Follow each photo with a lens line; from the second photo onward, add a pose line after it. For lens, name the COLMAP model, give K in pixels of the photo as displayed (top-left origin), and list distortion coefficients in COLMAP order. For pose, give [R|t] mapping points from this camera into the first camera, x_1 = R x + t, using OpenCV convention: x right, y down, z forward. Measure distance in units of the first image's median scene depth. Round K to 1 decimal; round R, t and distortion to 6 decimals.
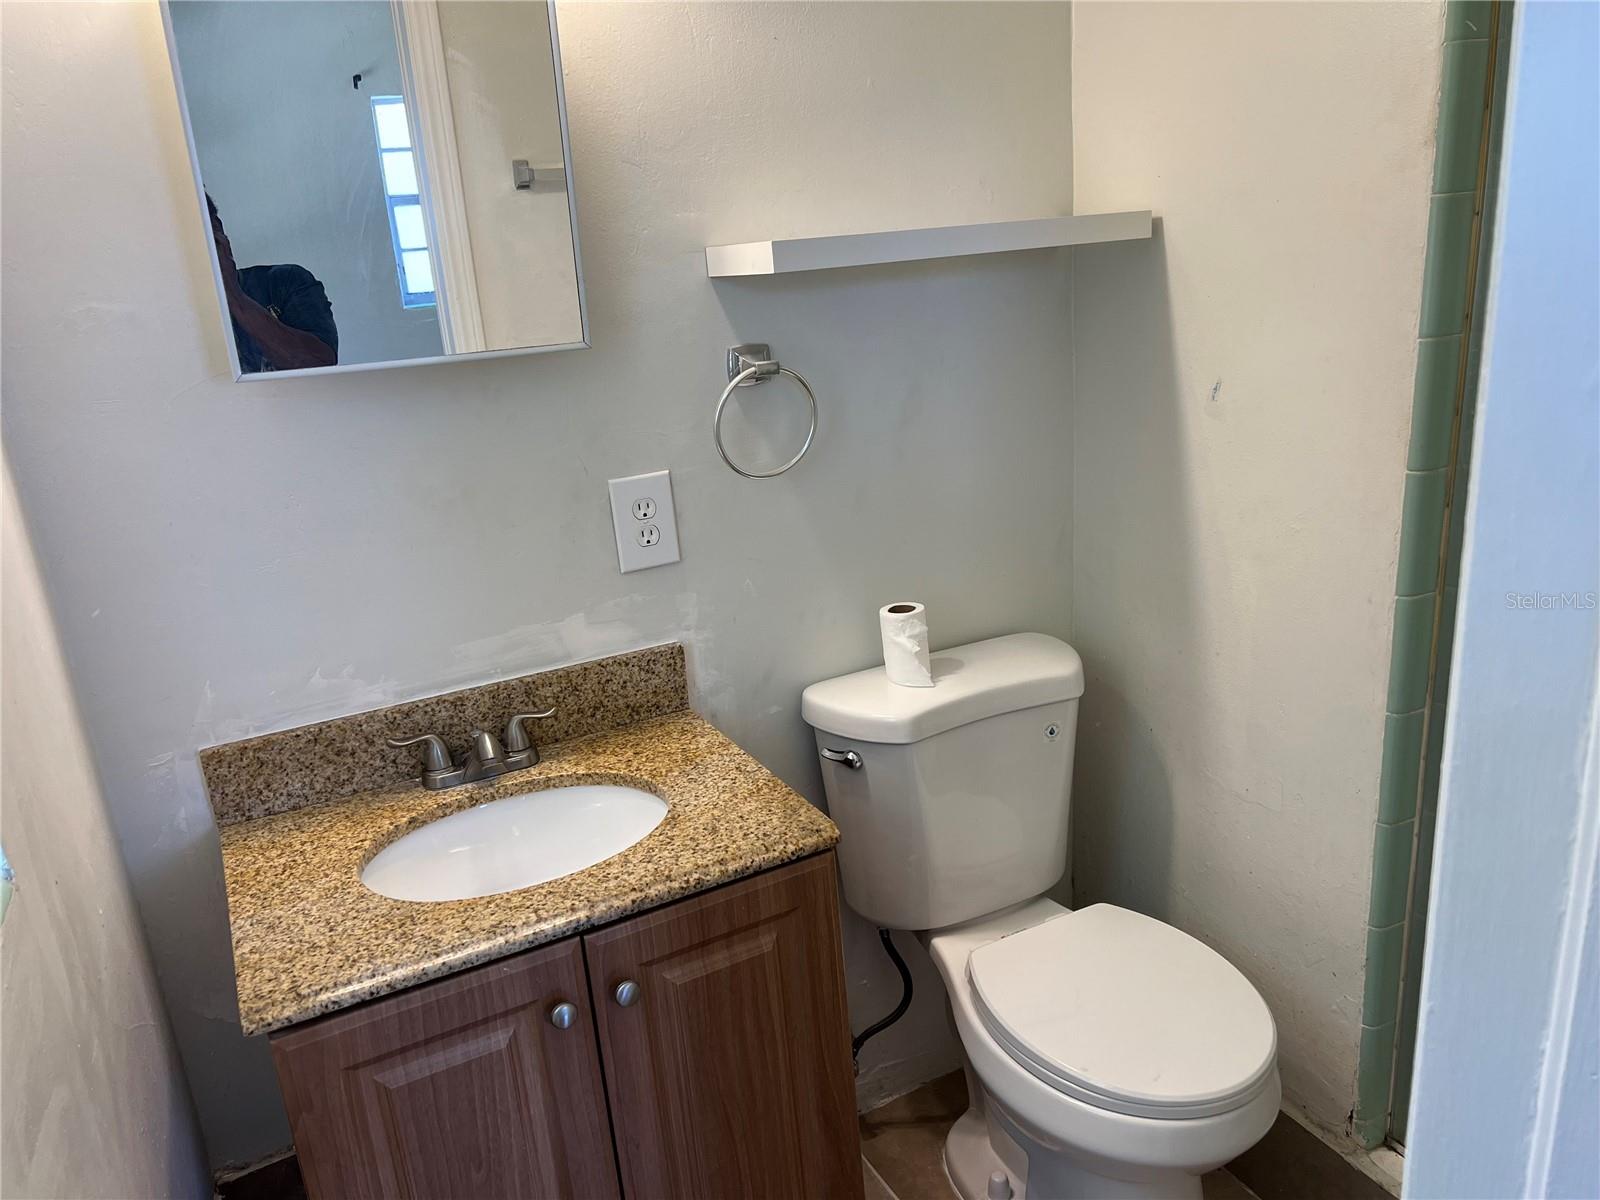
lens RADIAL K [[1182.1, 0, 800.0], [0, 1182.1, 600.0], [0, 0, 1]] dist [0.108989, -0.163383]
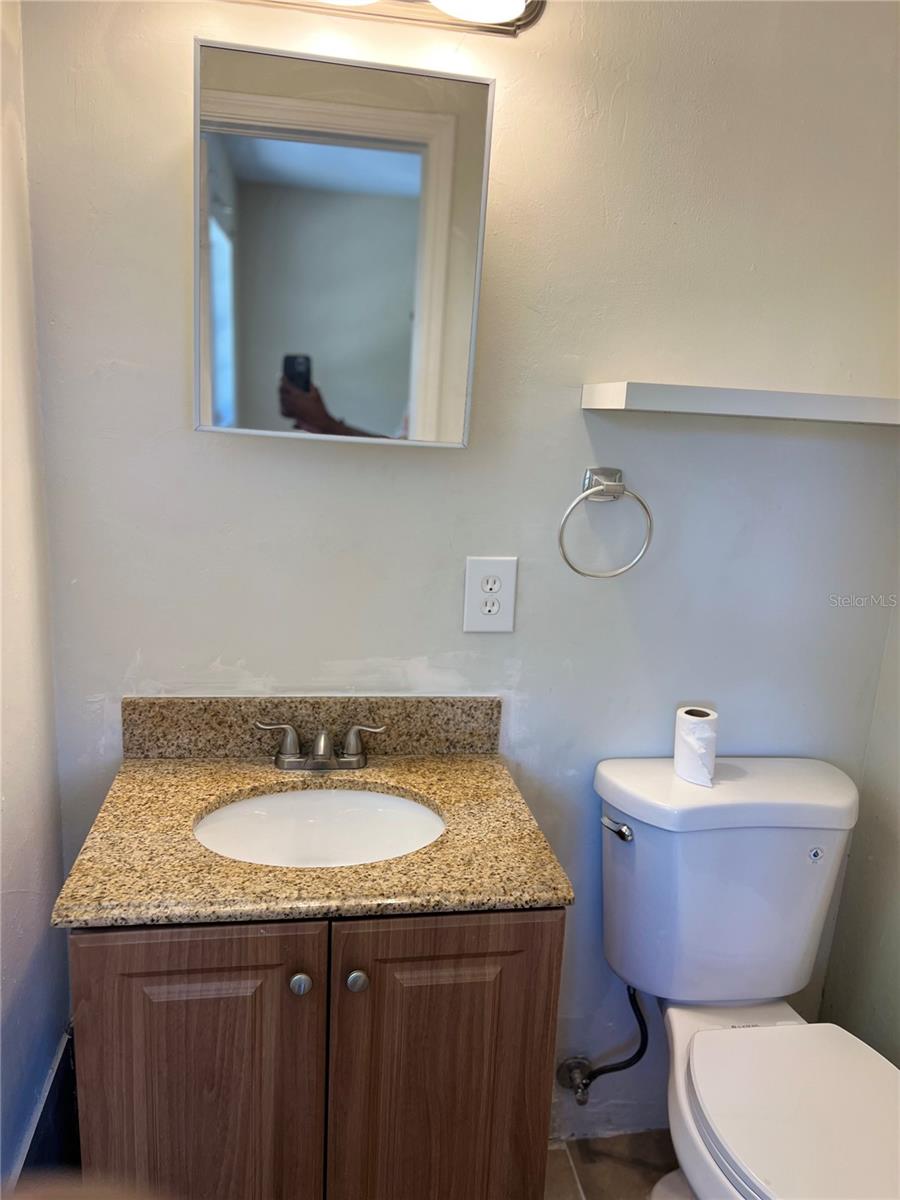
lens RADIAL K [[895.3, 0, 450.0], [0, 895.3, 600.0], [0, 0, 1]] dist [0.092398, -0.135149]
pose [[0.943174, 0.191569, -0.271521, 0.093219], [-0.210457, 0.976702, -0.041957, -0.014831], [0.257158, 0.096716, 0.961518, 0.112684]]
